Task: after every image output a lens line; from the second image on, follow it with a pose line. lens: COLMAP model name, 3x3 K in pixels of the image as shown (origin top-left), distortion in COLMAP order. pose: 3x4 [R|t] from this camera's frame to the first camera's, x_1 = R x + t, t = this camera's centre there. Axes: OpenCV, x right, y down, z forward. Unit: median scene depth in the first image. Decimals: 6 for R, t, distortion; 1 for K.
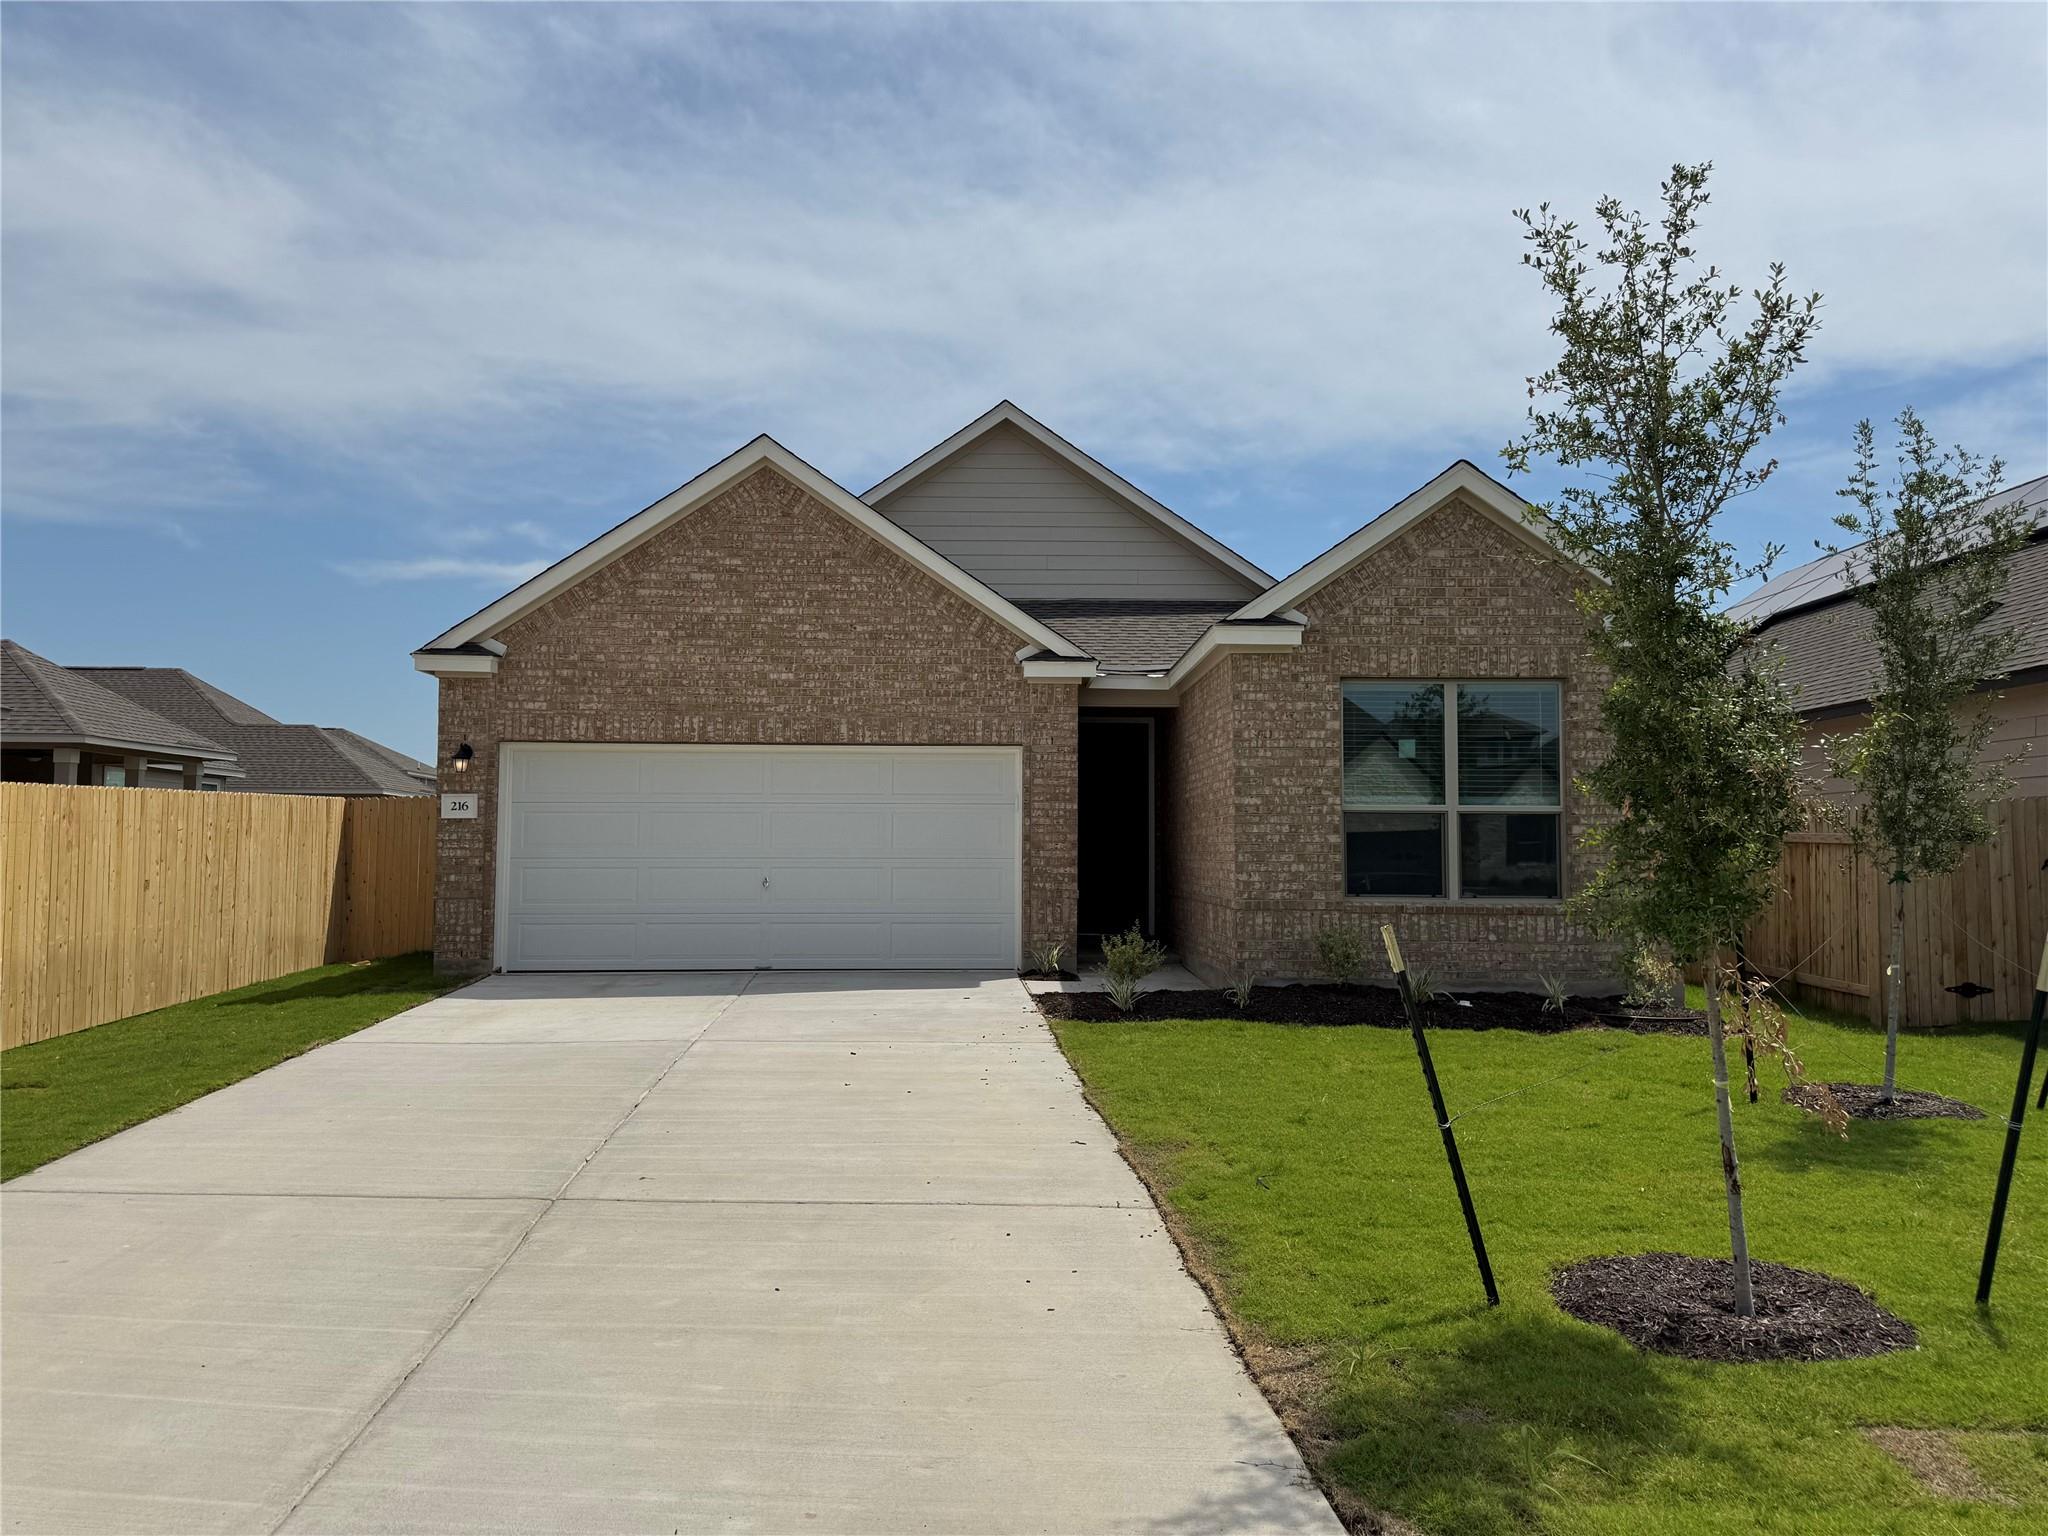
lens RADIAL K [[1457.0, 0, 1024.0], [0, 1457.0, 768.0], [0, 0, 1]] dist [0.137322, -0.084578]
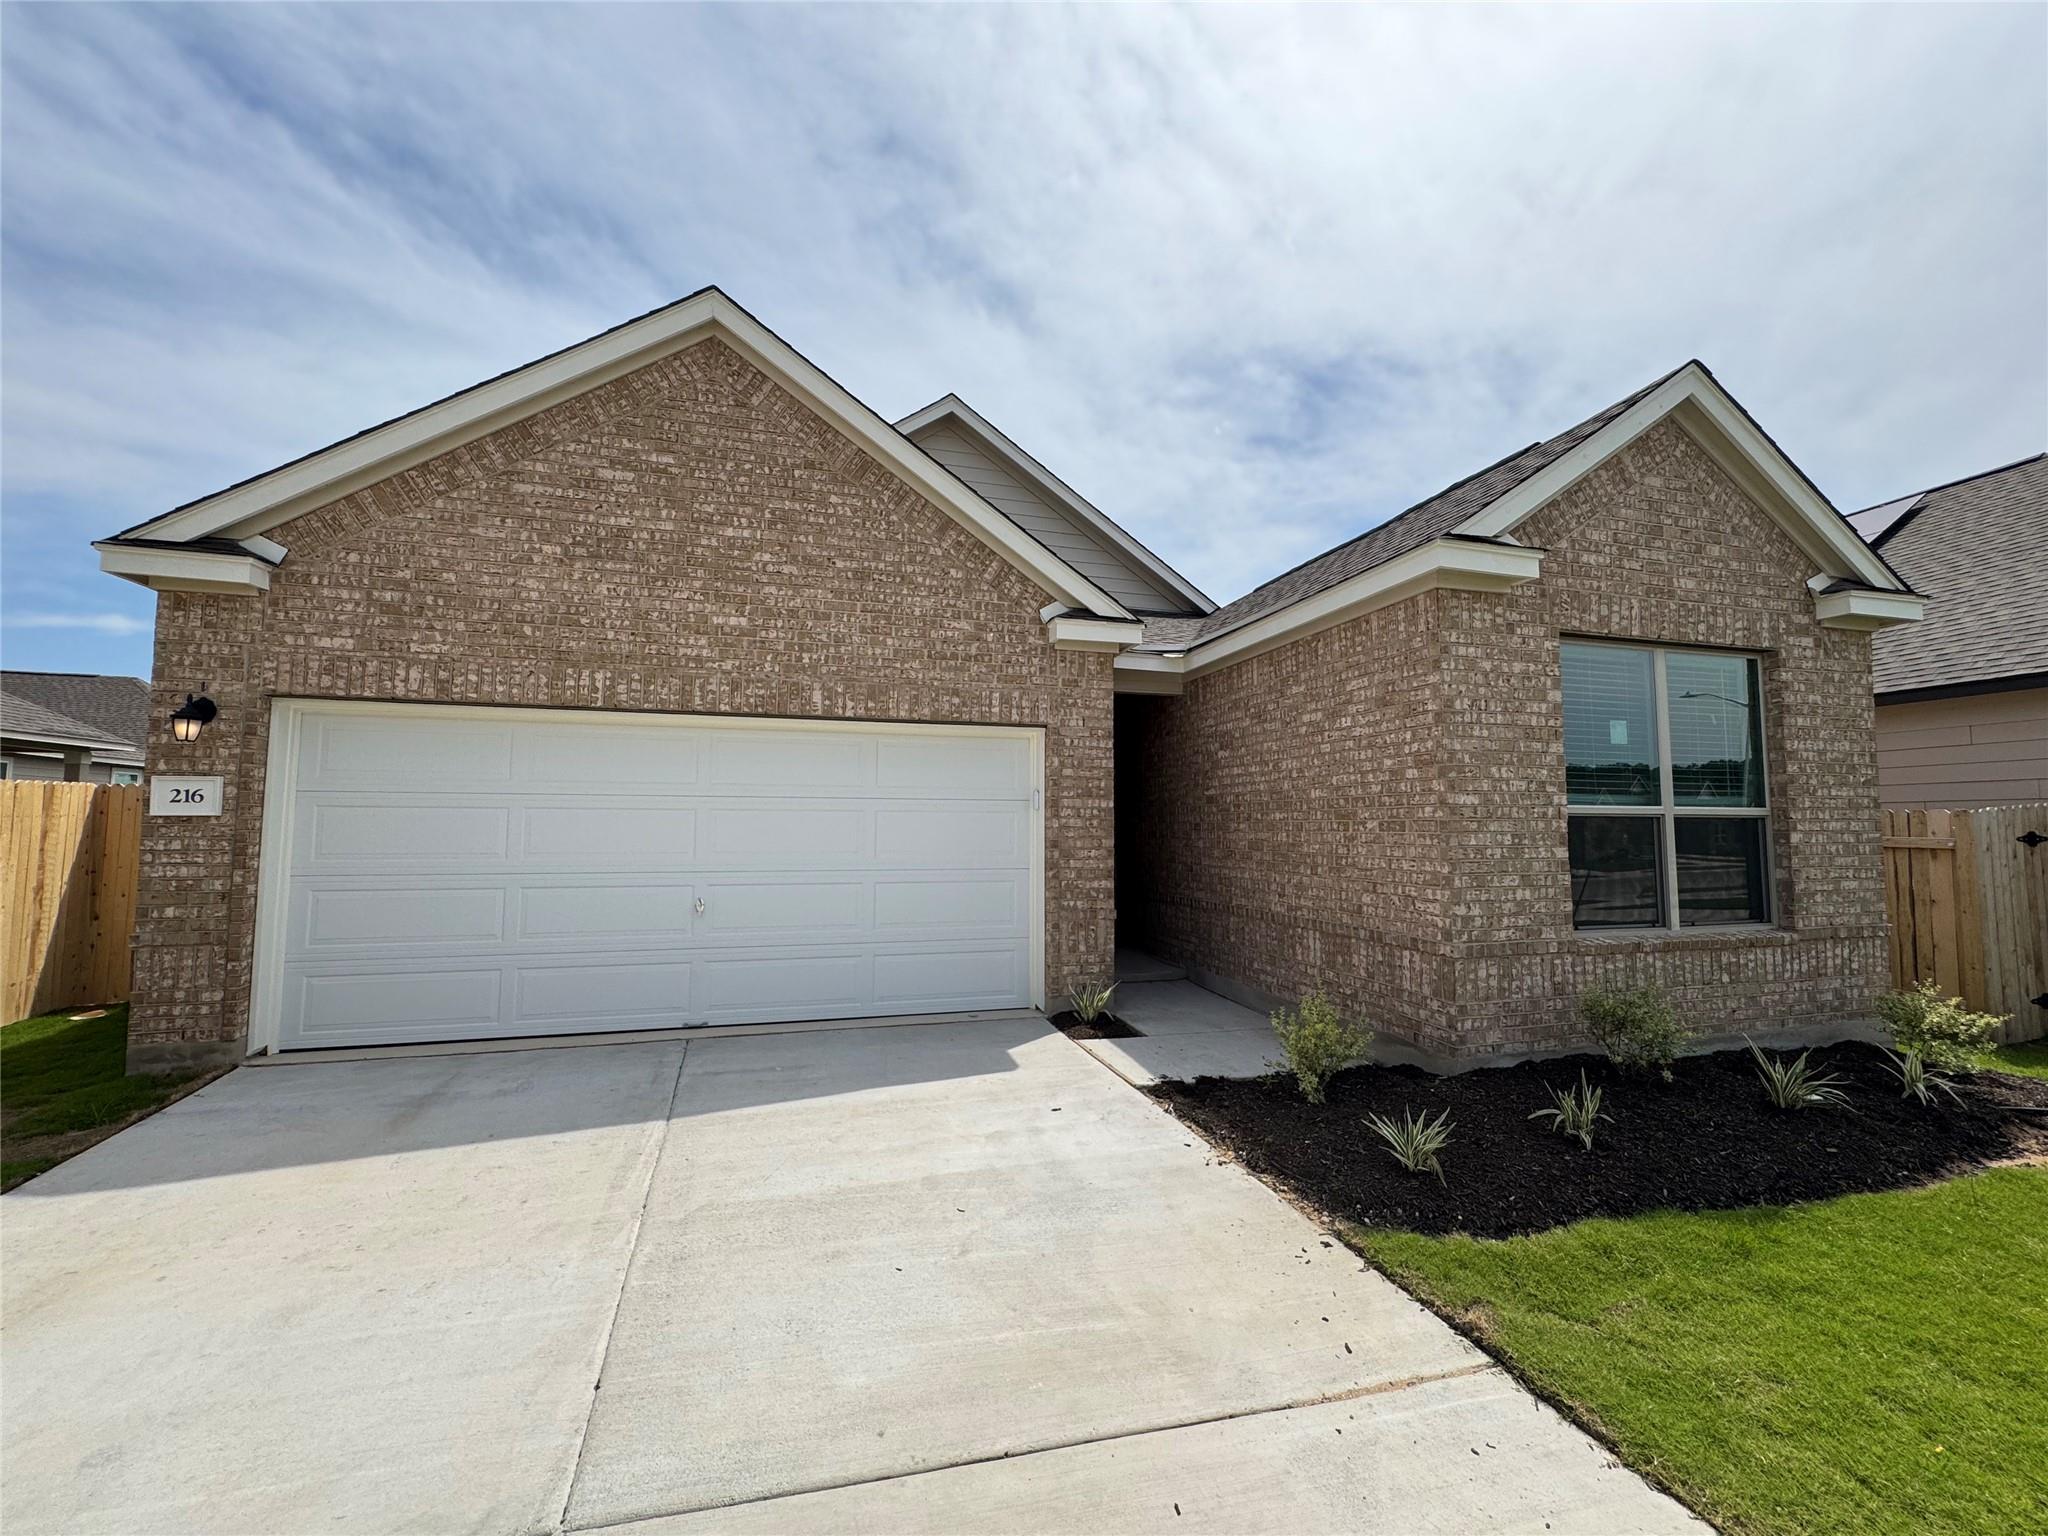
lens RADIAL K [[810.0, 0, 1021.0], [0, 810.0, 771.6], [0, 0, 1]] dist [-0.013550, 0.009230]
pose [[0.969134, 0.016540, 0.245977, -0.123596], [-0.014139, 0.999834, -0.011525, 0.014197], [-0.246127, 0.007691, 0.969207, 0.580248]]
